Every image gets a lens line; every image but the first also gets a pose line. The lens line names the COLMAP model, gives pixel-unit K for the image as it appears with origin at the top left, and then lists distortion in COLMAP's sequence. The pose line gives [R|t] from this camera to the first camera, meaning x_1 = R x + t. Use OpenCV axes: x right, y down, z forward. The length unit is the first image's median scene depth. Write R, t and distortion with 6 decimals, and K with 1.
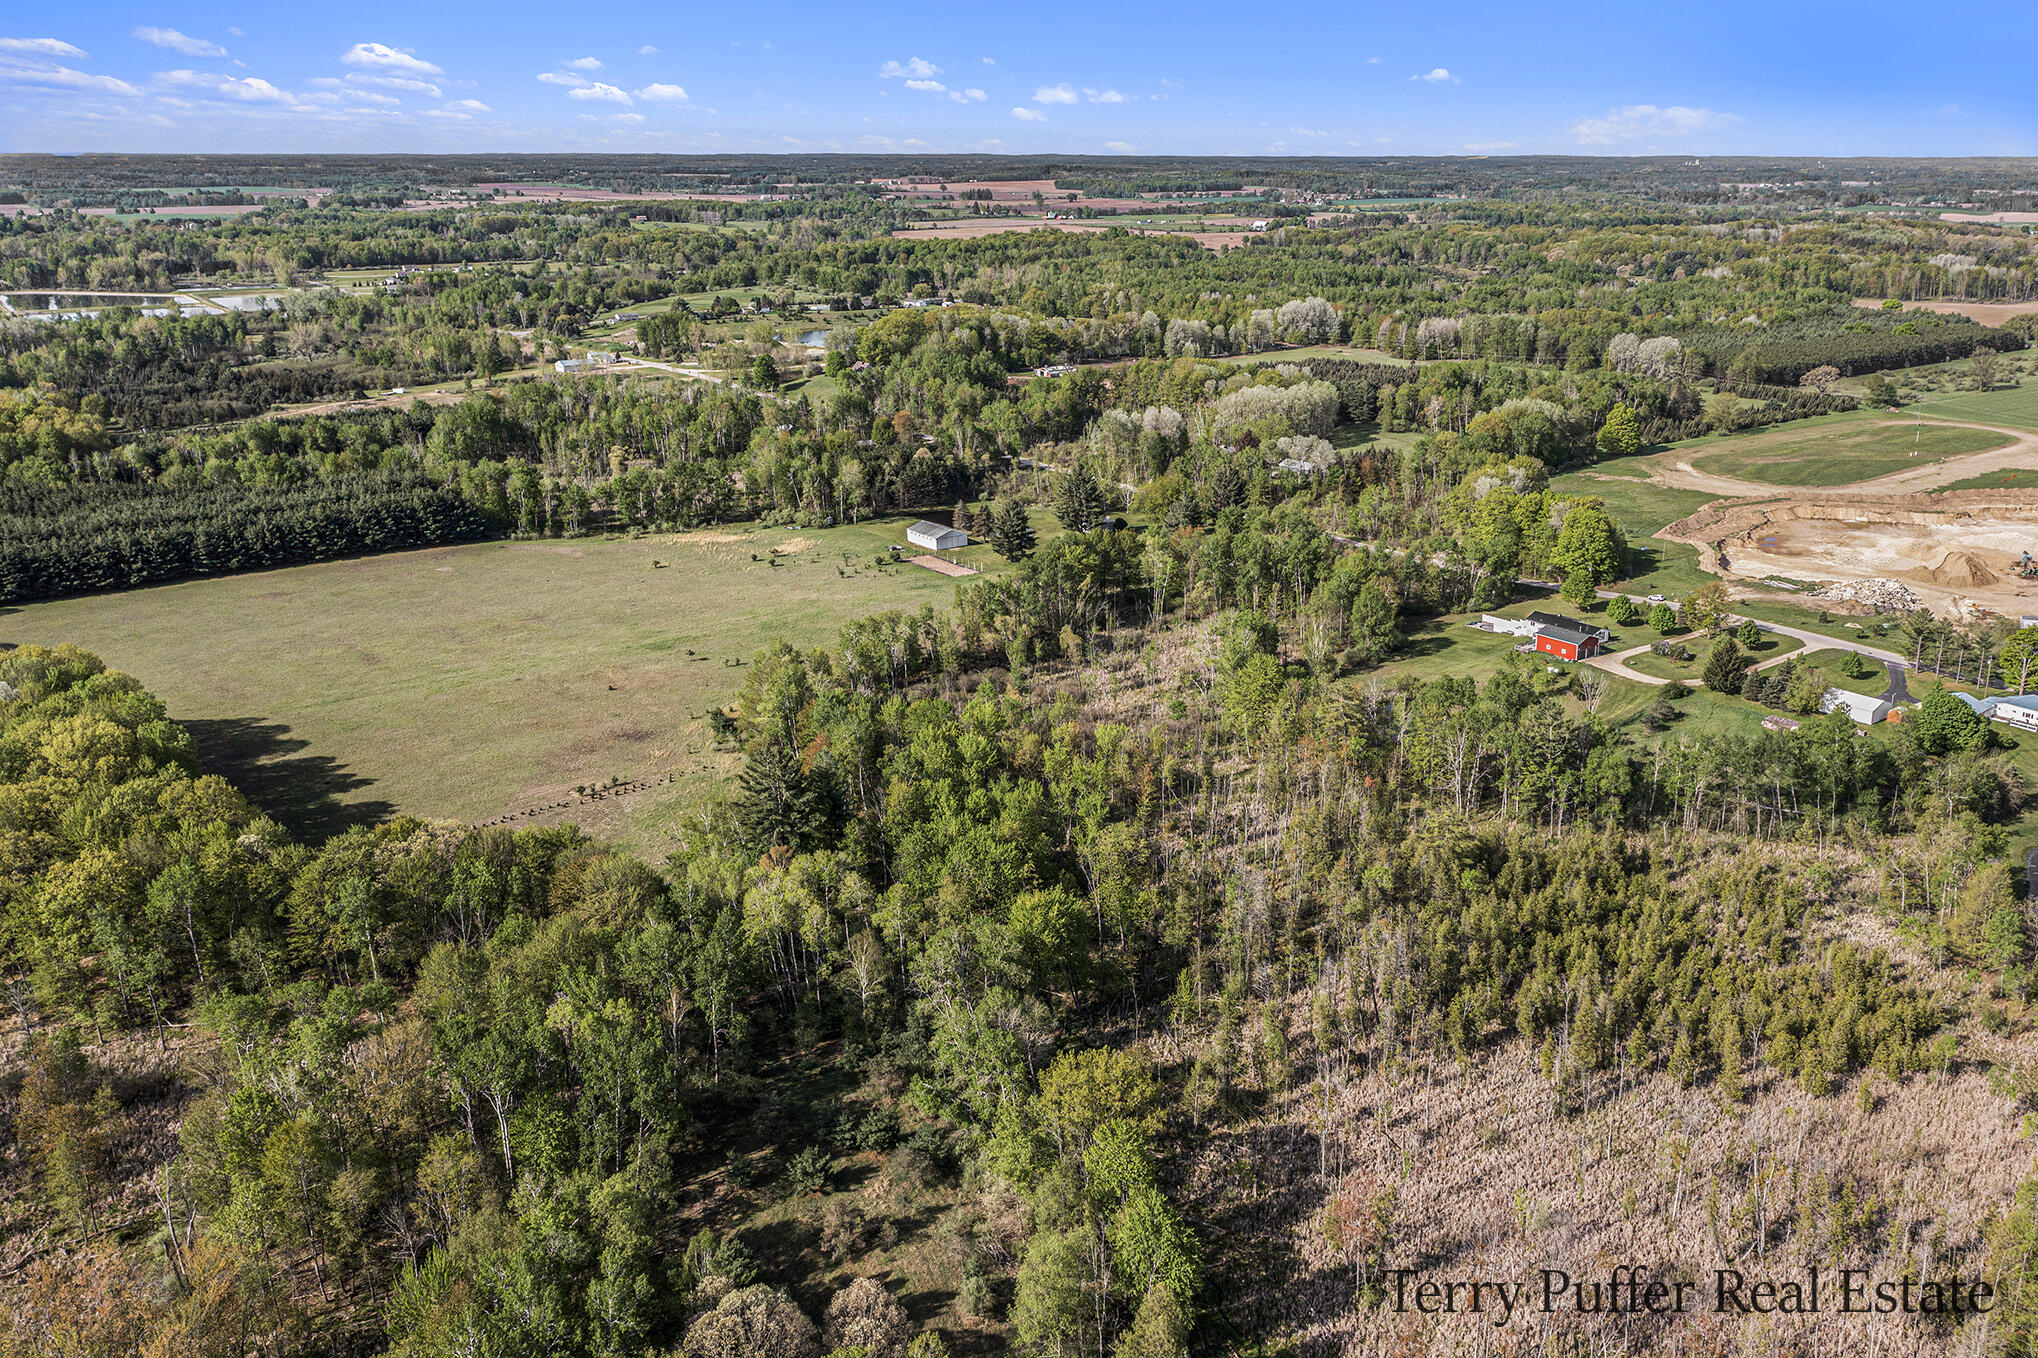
lens RADIAL K [[1561.1, 0, 1019.0], [0, 1561.1, 679.0], [0, 0, 1]] dist [-0.003119, -0.001686]
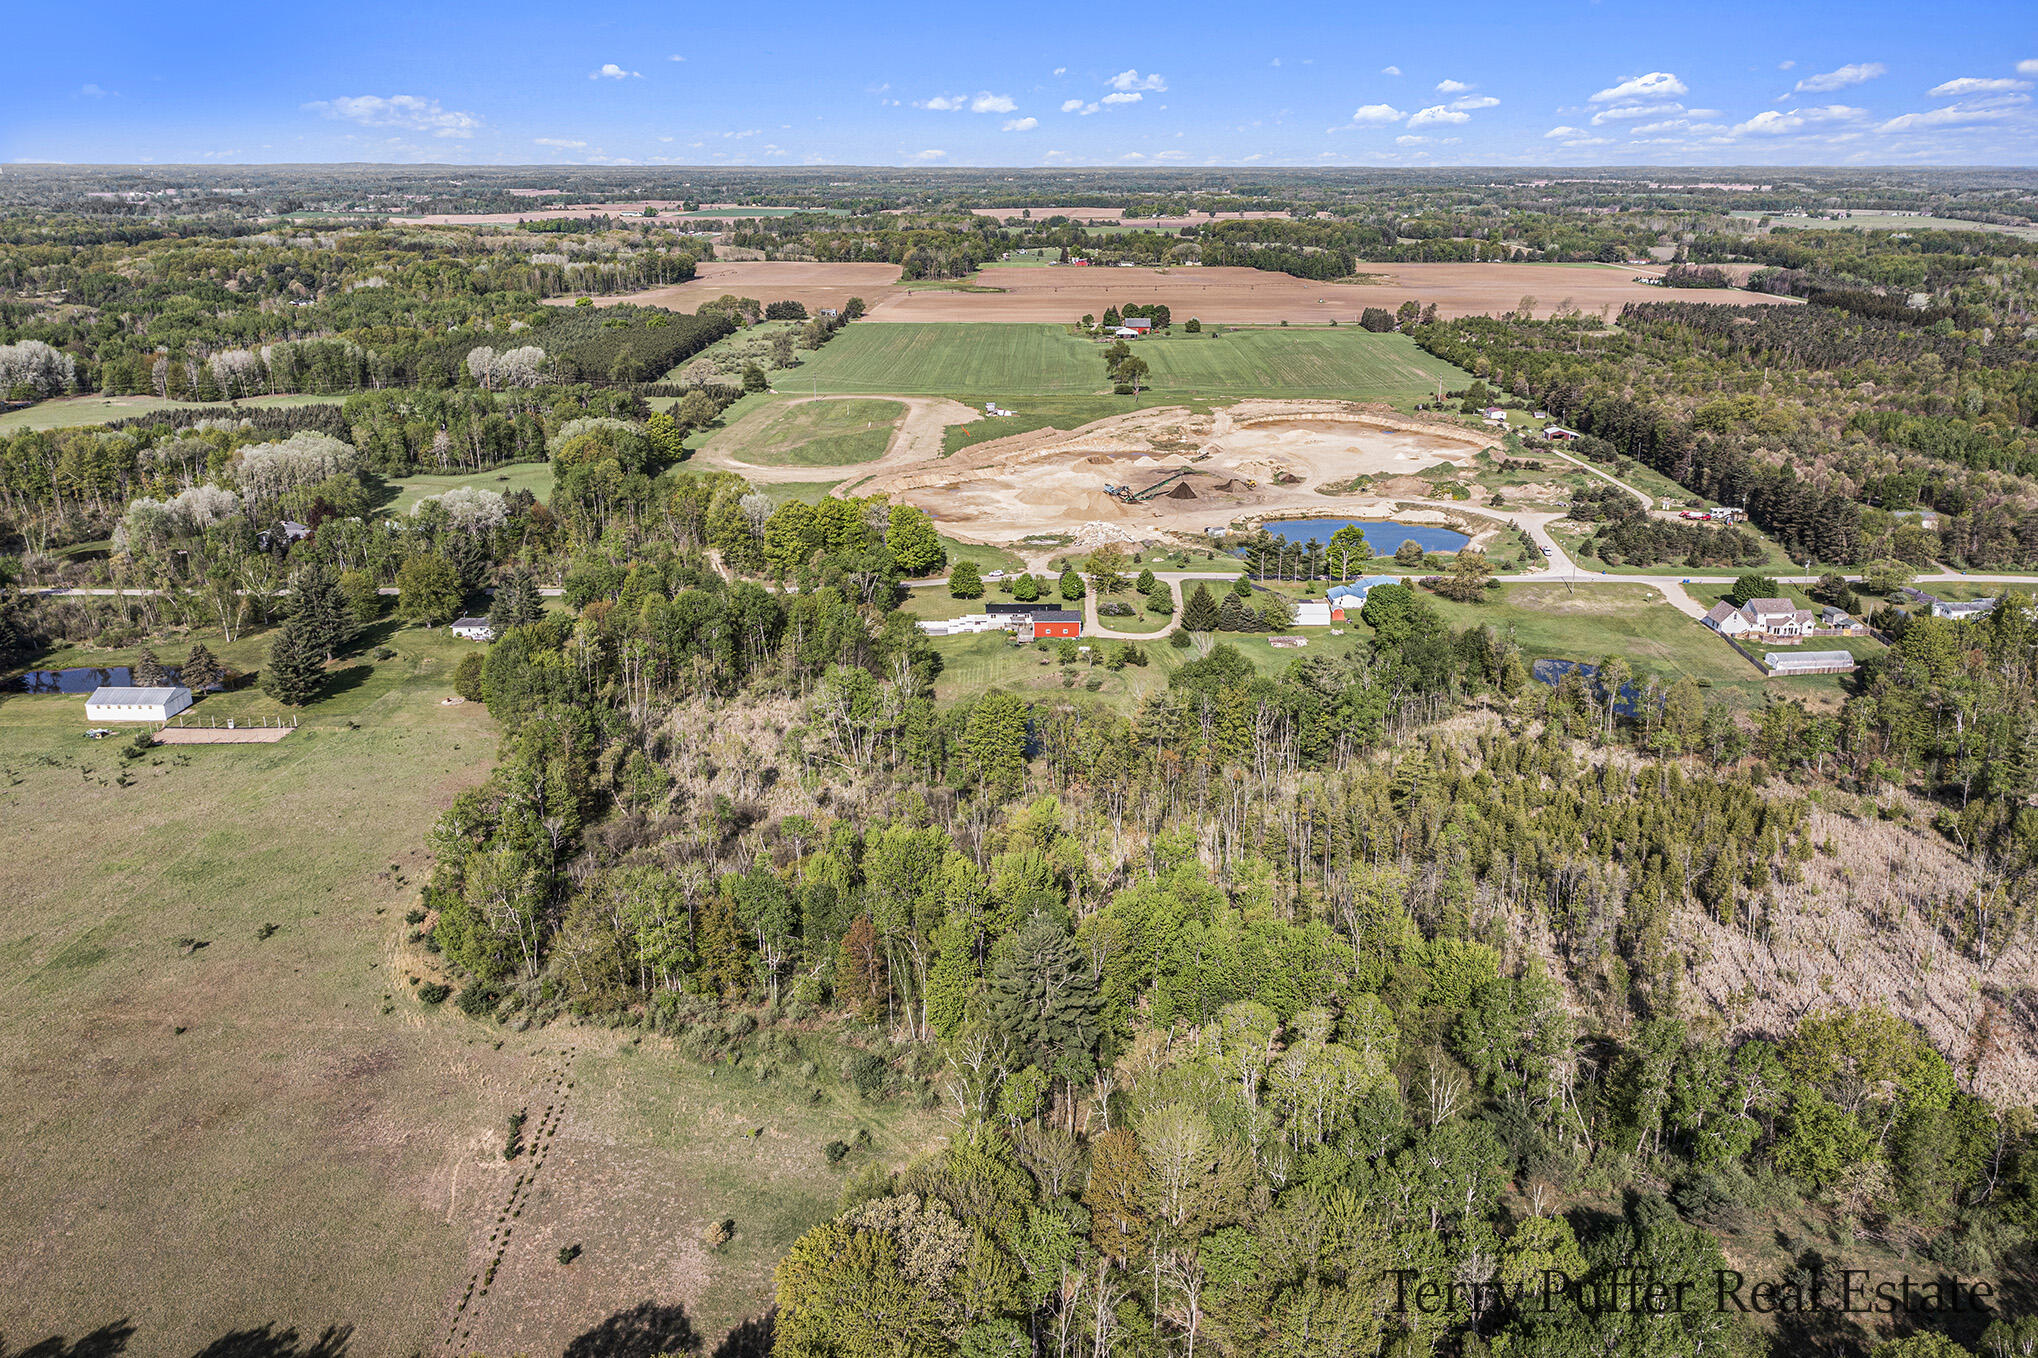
lens RADIAL K [[1561.1, 0, 1019.0], [0, 1561.1, 679.0], [0, 0, 1]] dist [-0.003119, -0.001686]
pose [[0.521485, -0.257485, 0.813483, -0.330906], [0.260835, 0.955850, 0.135338, -0.085065], [-0.812415, 0.141608, 0.565622, 0.265358]]
